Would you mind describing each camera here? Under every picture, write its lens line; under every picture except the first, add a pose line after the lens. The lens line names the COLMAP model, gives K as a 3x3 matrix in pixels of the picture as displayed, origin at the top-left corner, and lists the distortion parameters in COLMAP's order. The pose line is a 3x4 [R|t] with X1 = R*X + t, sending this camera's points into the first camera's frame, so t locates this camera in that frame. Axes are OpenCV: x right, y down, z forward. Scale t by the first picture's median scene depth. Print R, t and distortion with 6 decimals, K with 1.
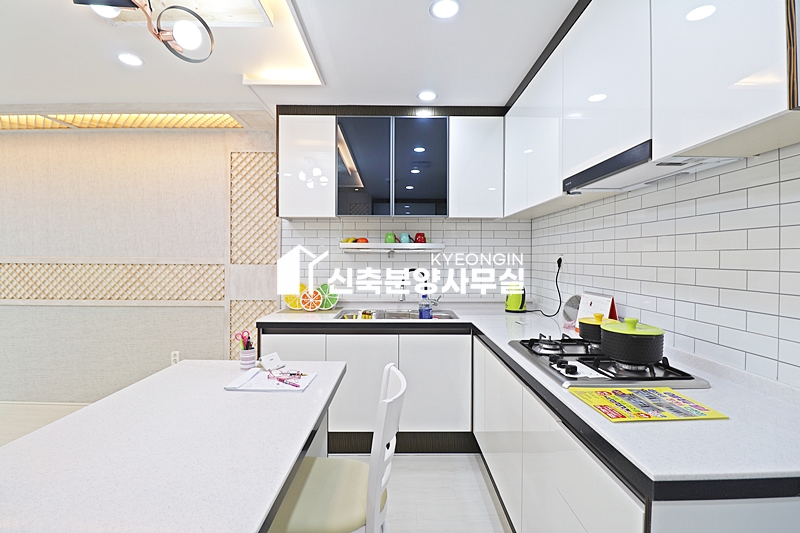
lens RADIAL K [[371.7, 0, 400.2], [0, 371.7, 259.6], [0, 0, 1]] dist [-0.000135, -0.011244]
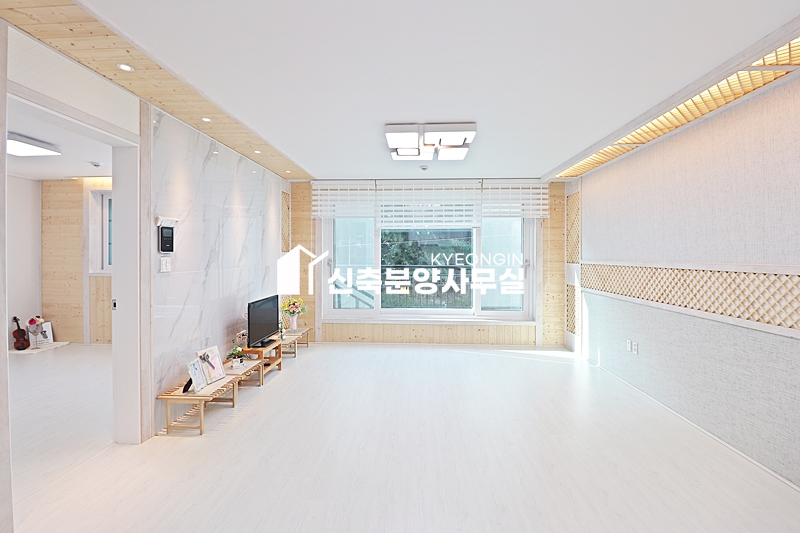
lens RADIAL K [[371.7, 0, 398.3], [0, 371.7, 256.3], [0, 0, 1]] dist [-0.000135, -0.011244]
pose [[-0.052673, -0.000596, -0.998612, -0.211770], [-0.006631, 0.999978, -0.000247, -0.019339], [0.998590, 0.006609, -0.052676, 0.345454]]
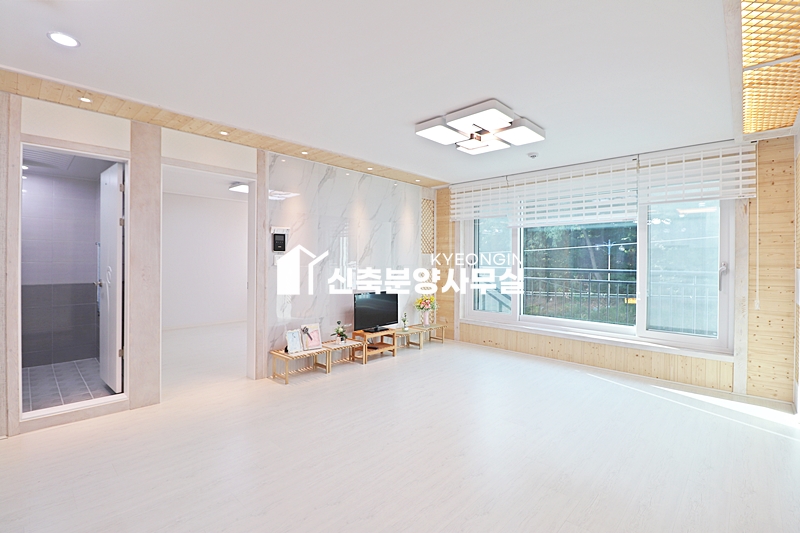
lens RADIAL K [[371.7, 0, 397.6], [0, 371.7, 259.8], [0, 0, 1]] dist [-0.000135, -0.011244]
pose [[-0.692206, -0.009874, -0.721633, -0.457401], [-0.013924, 0.999903, -0.000326, -0.000757], [0.721566, 0.009823, -0.692276, 0.971639]]
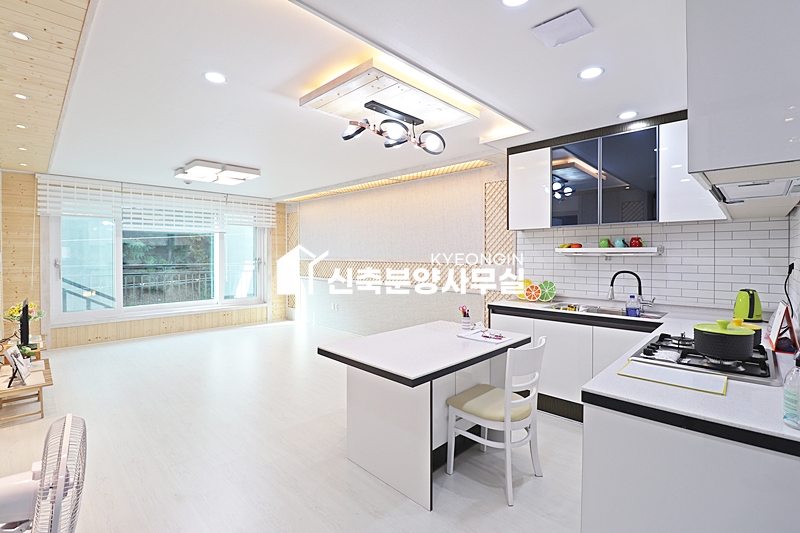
lens RADIAL K [[371.7, 0, 401.4], [0, 371.7, 257.1], [0, 0, 1]] dist [-0.000135, -0.011244]
pose [[0.714686, 0.000939, -0.699445, 0.317309], [0.000663, 0.999998, 0.002020, -0.017604], [0.699445, -0.001907, 0.714683, -0.228974]]
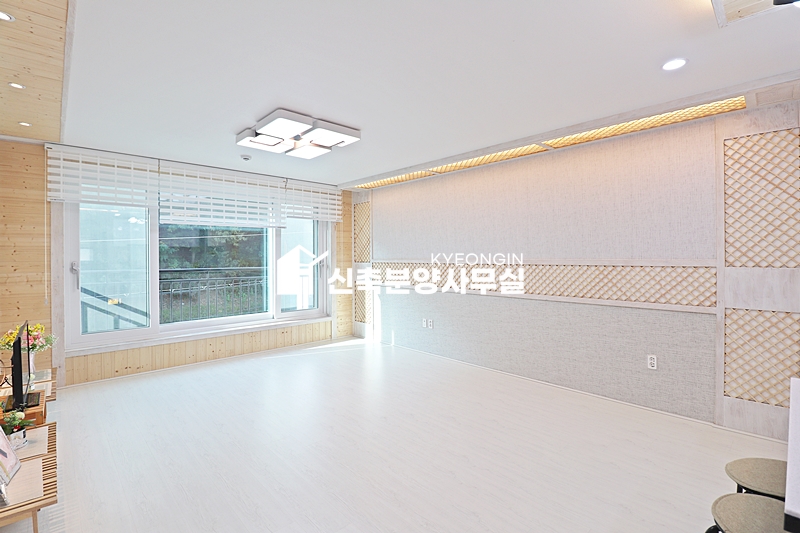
lens RADIAL K [[371.7, 0, 398.5], [0, 371.7, 257.3], [0, 0, 1]] dist [-0.000135, -0.011244]
pose [[0.684132, -0.006341, -0.729331, -0.380524], [0.004840, 0.999980, -0.004154, -0.011189], [0.729343, -0.000688, 0.684148, -0.176494]]
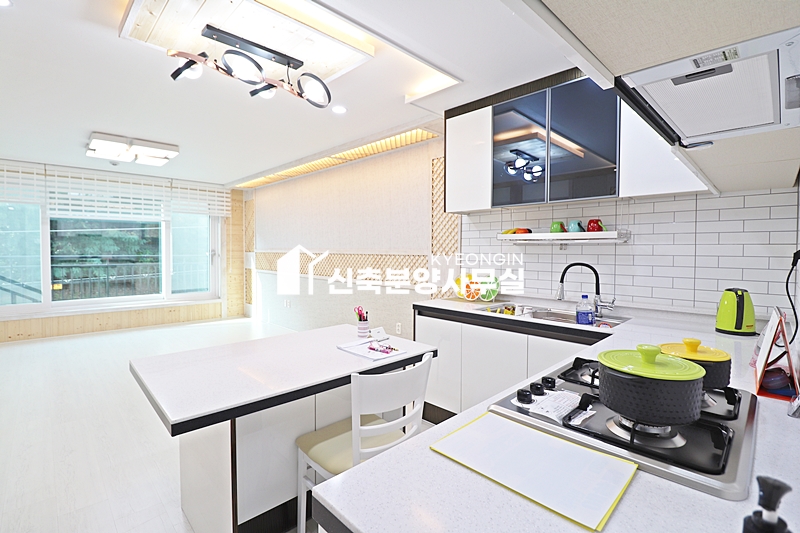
lens RADIAL K [[371.7, 0, 400.0], [0, 371.7, 259.8], [0, 0, 1]] dist [-0.000135, -0.011244]
pose [[0.695850, 0.018708, -0.717943, 0.344562], [-0.004991, 0.999762, 0.021215, 0.002176], [0.718169, -0.011179, 0.695778, 0.122823]]
